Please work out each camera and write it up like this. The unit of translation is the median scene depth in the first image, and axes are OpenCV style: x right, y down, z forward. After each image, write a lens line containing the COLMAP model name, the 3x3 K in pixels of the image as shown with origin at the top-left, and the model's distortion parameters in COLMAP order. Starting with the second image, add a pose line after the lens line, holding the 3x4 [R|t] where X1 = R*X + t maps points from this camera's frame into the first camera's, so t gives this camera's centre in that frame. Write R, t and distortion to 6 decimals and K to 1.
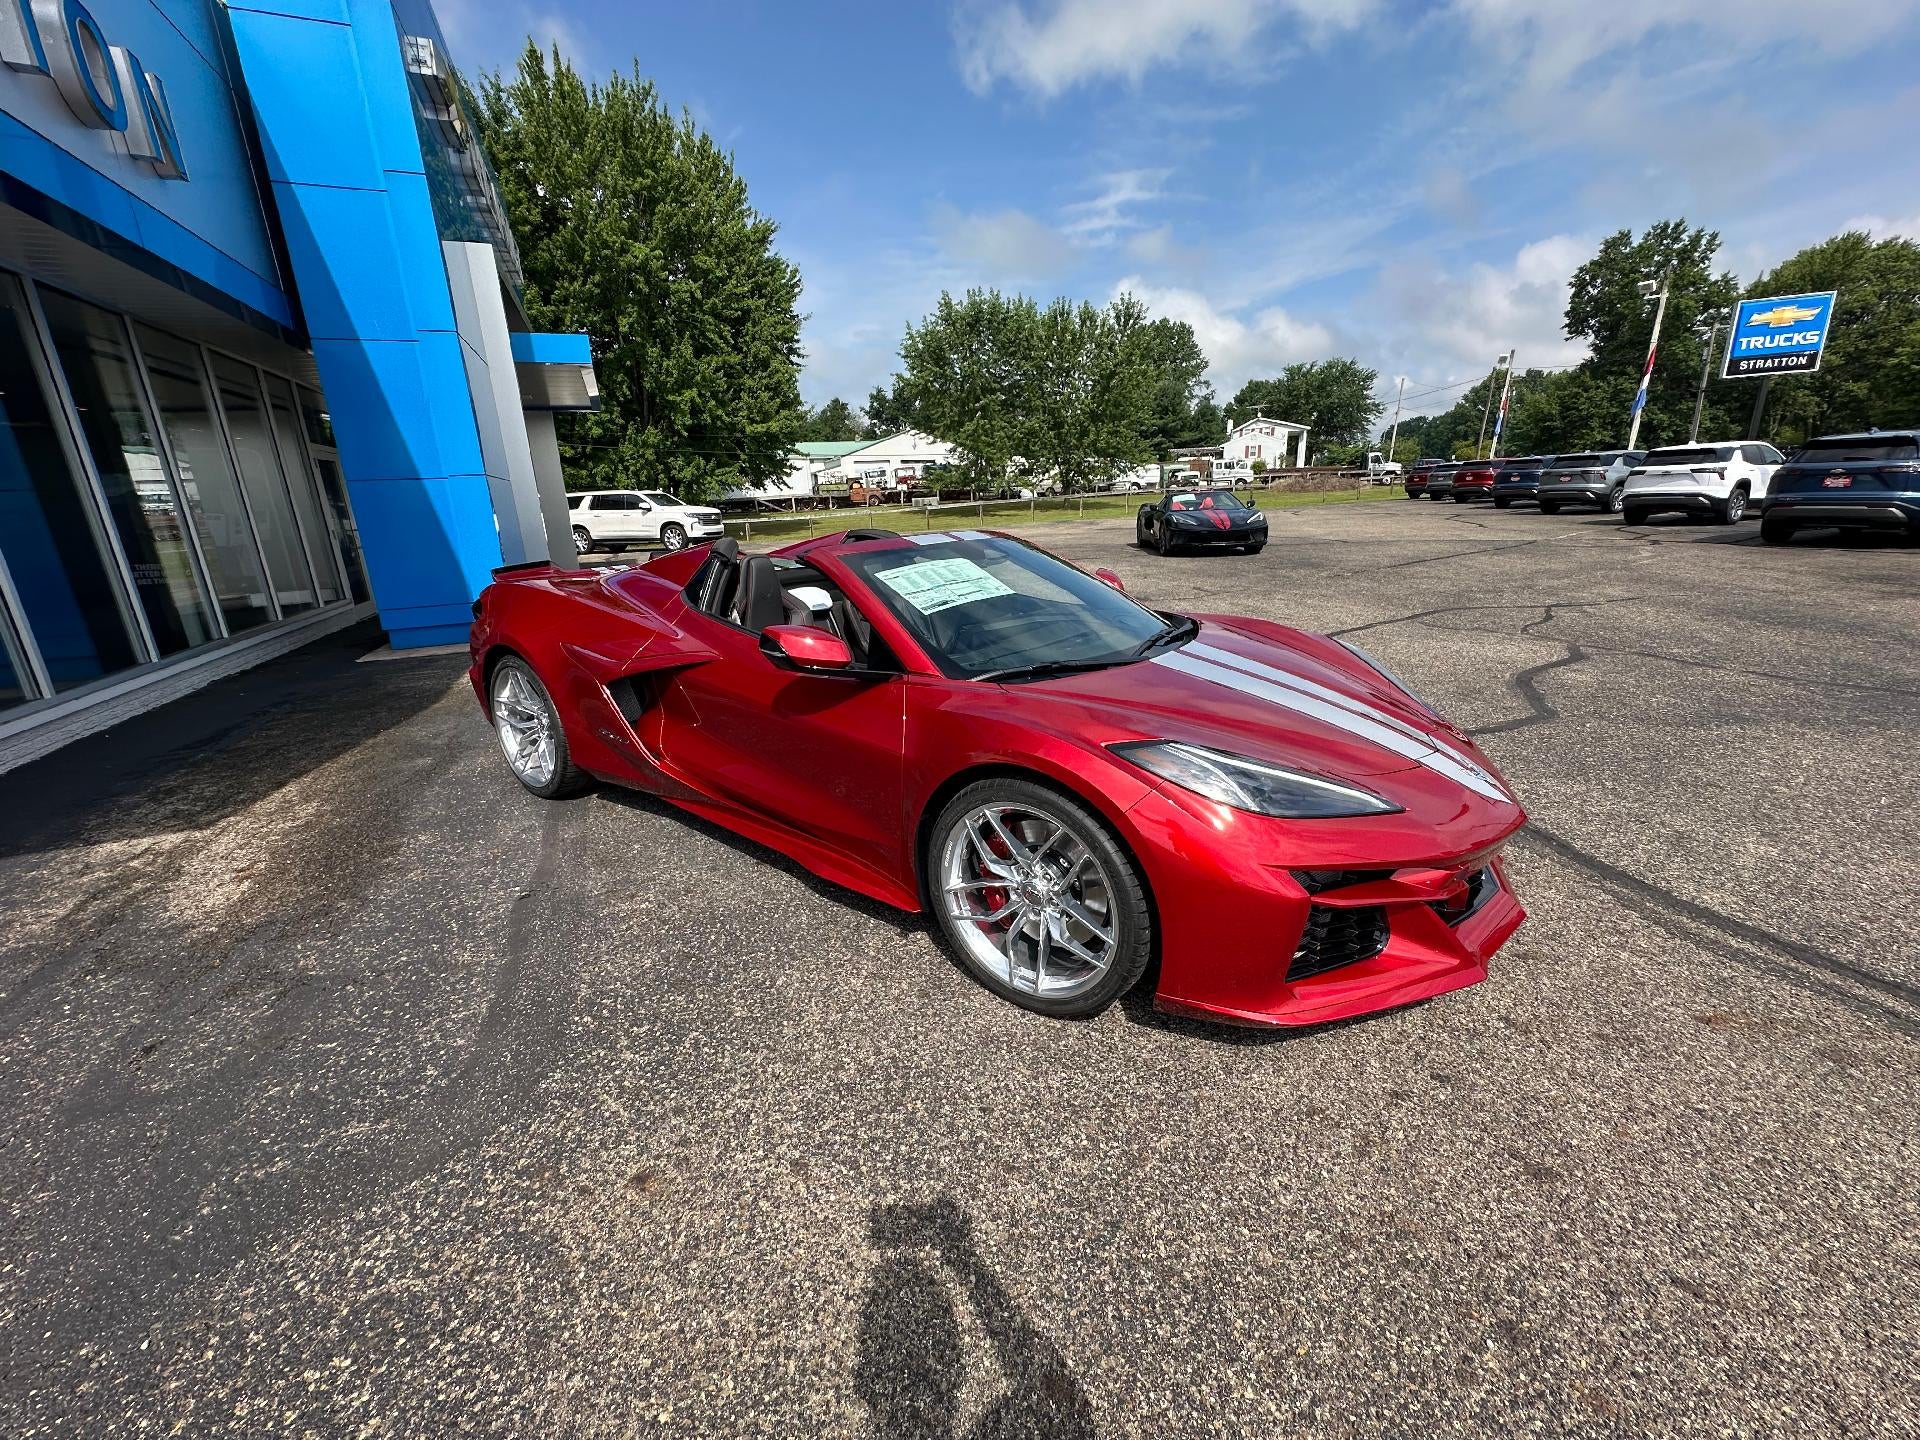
lens RADIAL K [[775.5, 0, 957.2], [0, 775.5, 717.6], [0, 0, 1]] dist [-0.003345, 0.000373]
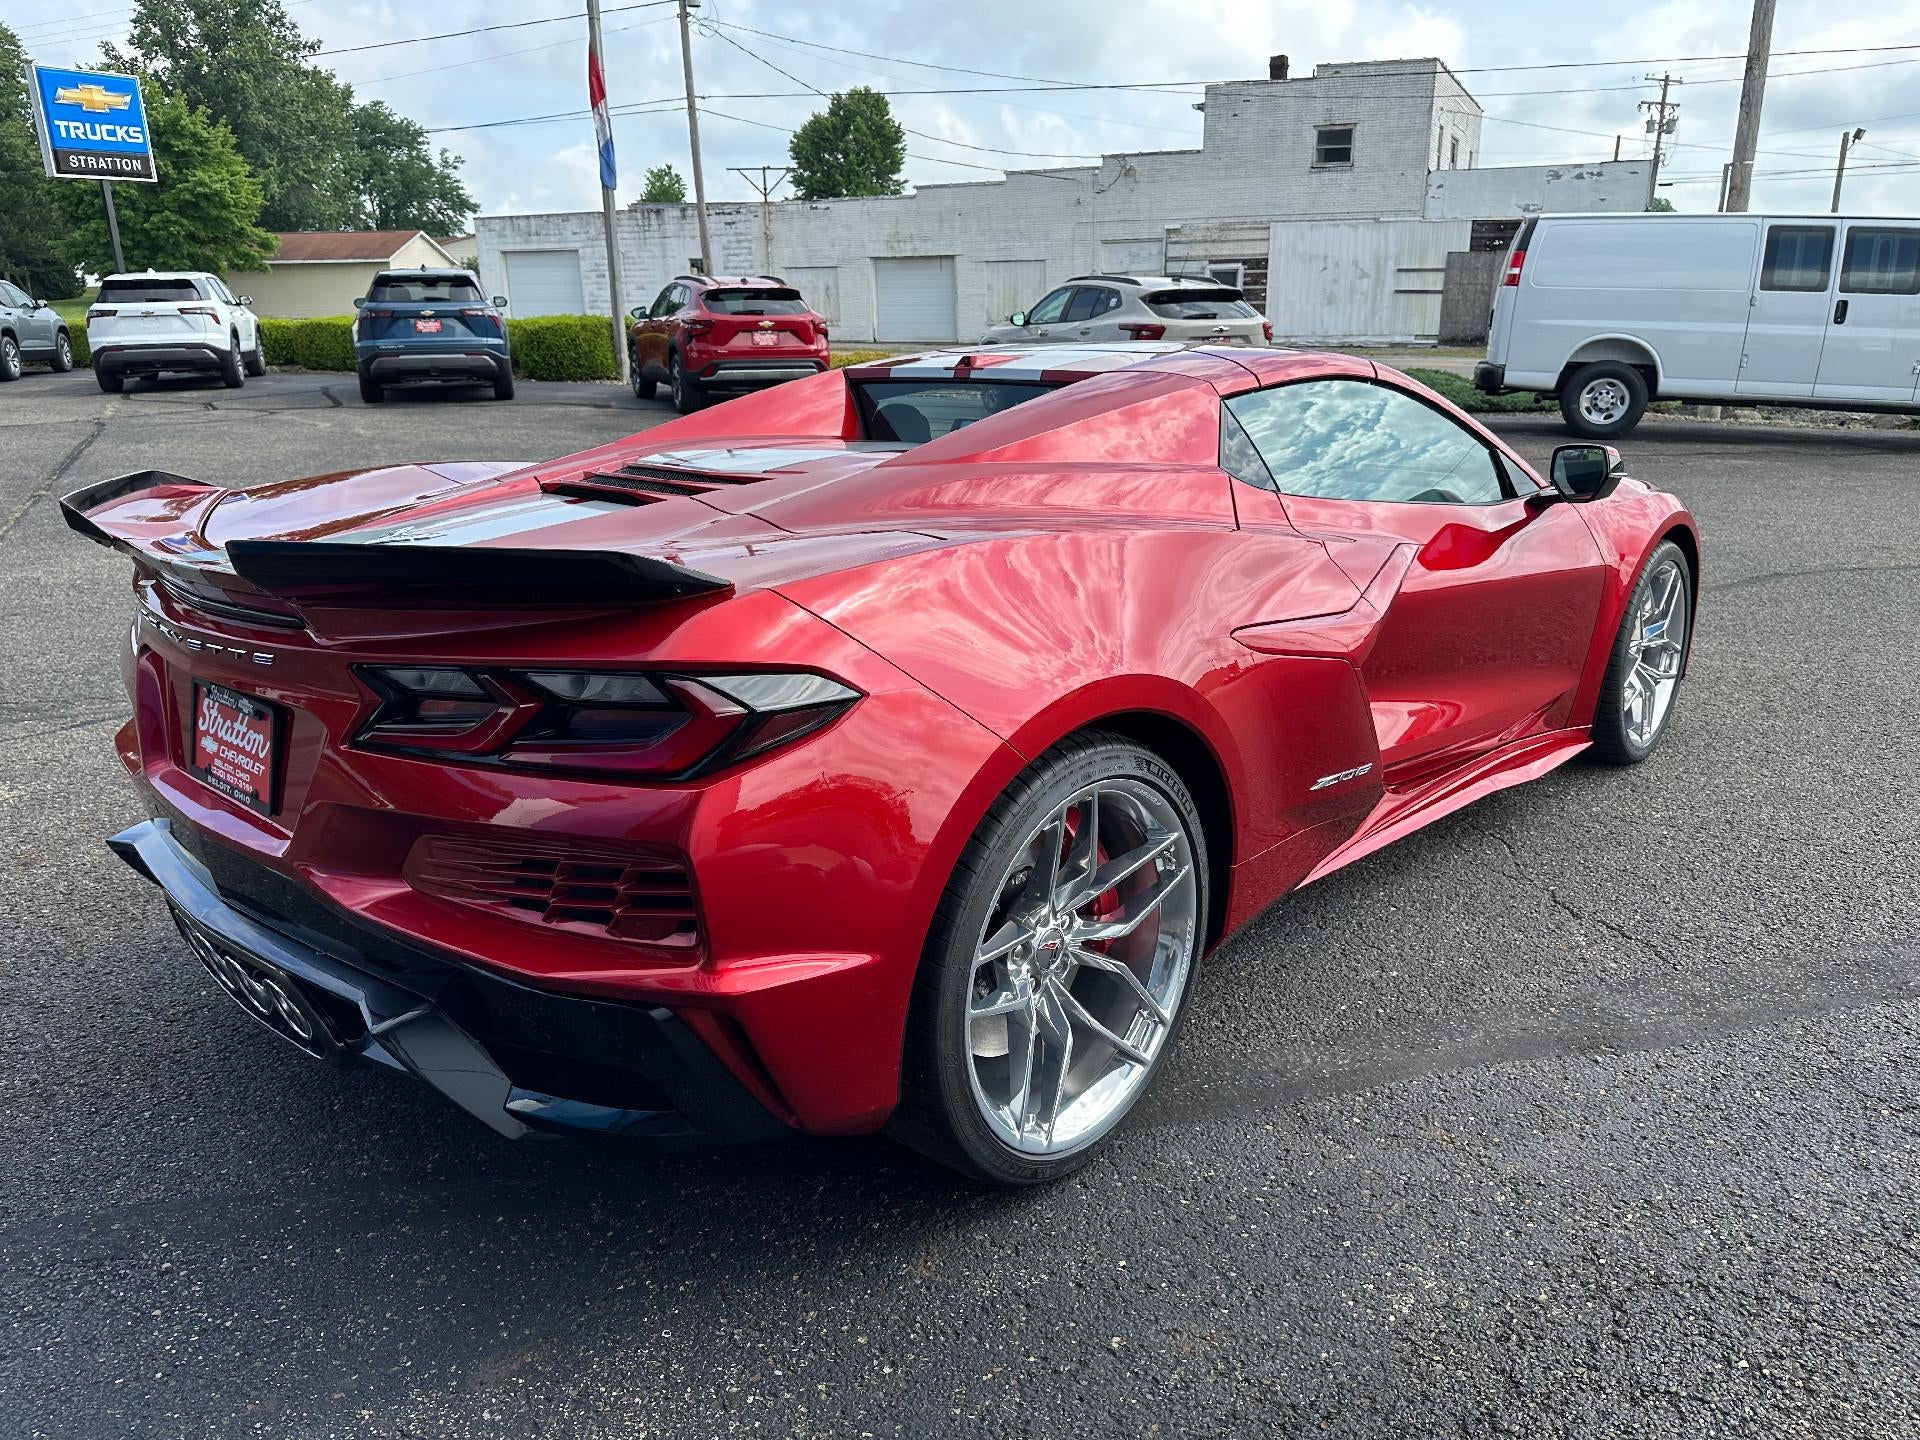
lens RADIAL K [[1376.6, 0, 969.6], [0, 1376.6, 756.6], [0, 0, 1]] dist [-0.030158, 0.001334]
pose [[0.088041, -0.281612, 0.955481, -0.121244], [0.277474, 0.928173, 0.247997, -0.025646], [-0.956691, 0.243287, 0.159857, 0.105420]]
